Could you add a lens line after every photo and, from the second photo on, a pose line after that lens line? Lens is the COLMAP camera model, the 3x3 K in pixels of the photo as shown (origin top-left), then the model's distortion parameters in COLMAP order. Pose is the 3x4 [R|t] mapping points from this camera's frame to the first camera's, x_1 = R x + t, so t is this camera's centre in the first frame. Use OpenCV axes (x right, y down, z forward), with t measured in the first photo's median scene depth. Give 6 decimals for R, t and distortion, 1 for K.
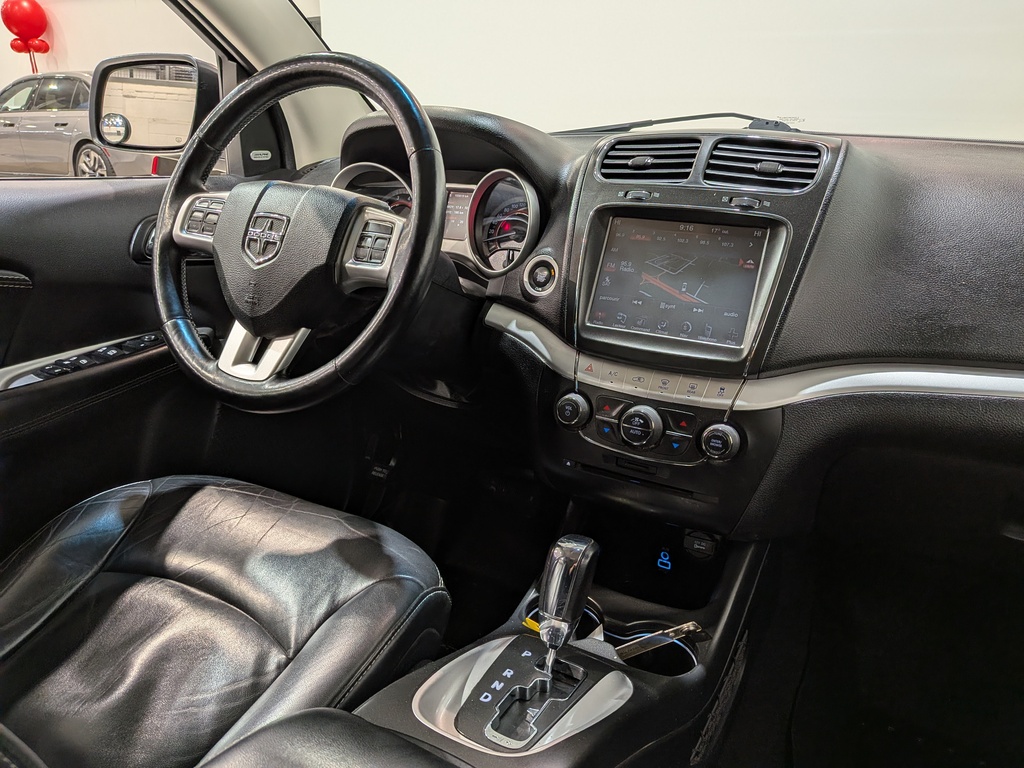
lens RADIAL K [[728.6, 0, 512.0], [0, 728.6, 384.0], [0, 0, 1]] dist [0.030802, -0.000802]
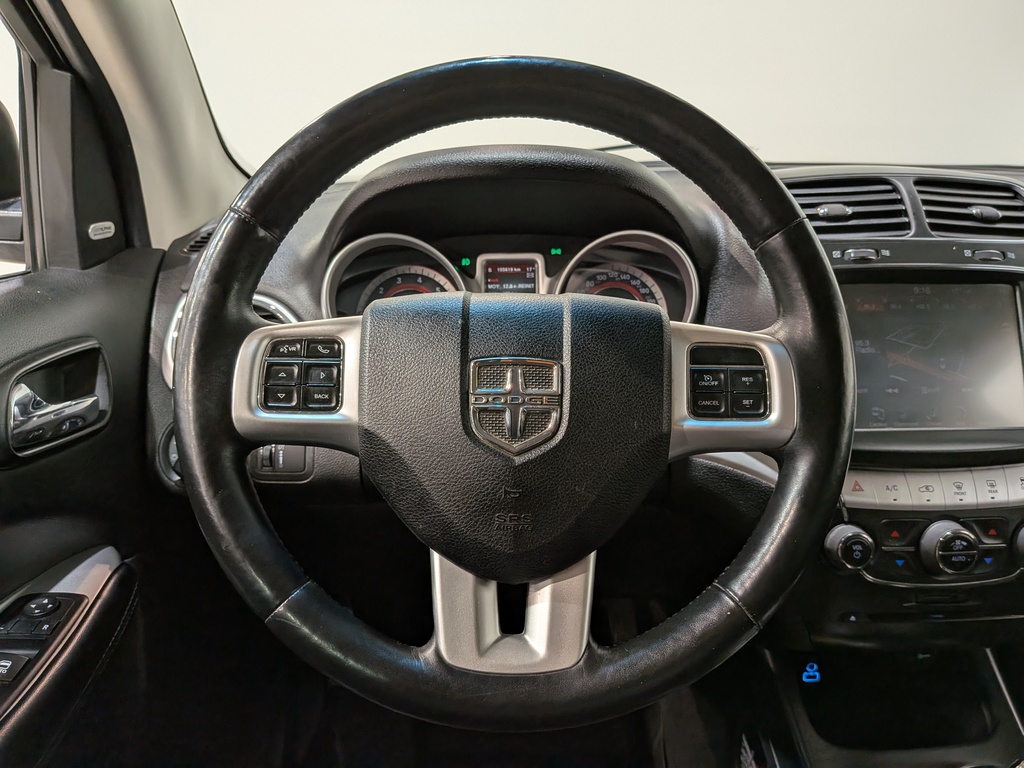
lens RADIAL K [[733.2, 0, 508.2], [0, 733.2, 400.8], [0, 0, 1]] dist [-0.002685, -0.006816]
pose [[0.855554, -0.184211, 0.483832, -0.566033], [0.189966, 0.981070, 0.037611, -0.211479], [-0.481602, 0.059733, 0.874352, 0.521095]]
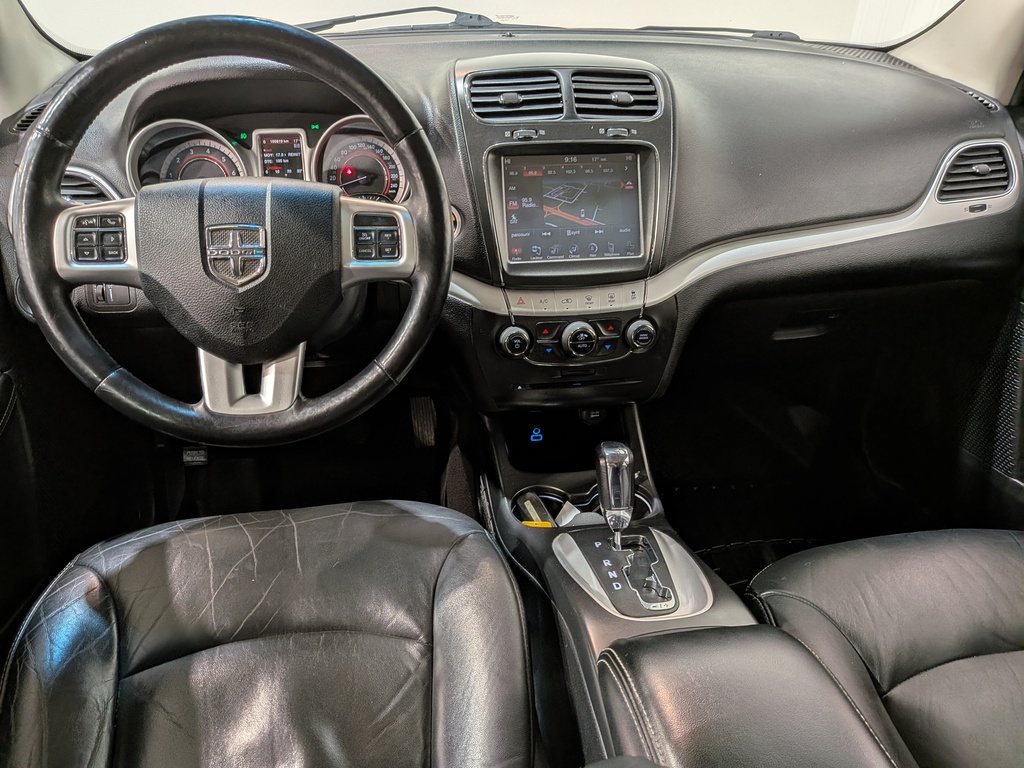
lens RADIAL K [[728.7, 0, 493.9], [0, 728.7, 401.0], [0, 0, 1]] dist [0.051412, -0.099465]
pose [[0.787632, -0.331008, 0.519681, -0.573092], [0.206096, 0.936392, 0.284069, -0.210196], [-0.580654, -0.116638, 0.805752, 0.106762]]
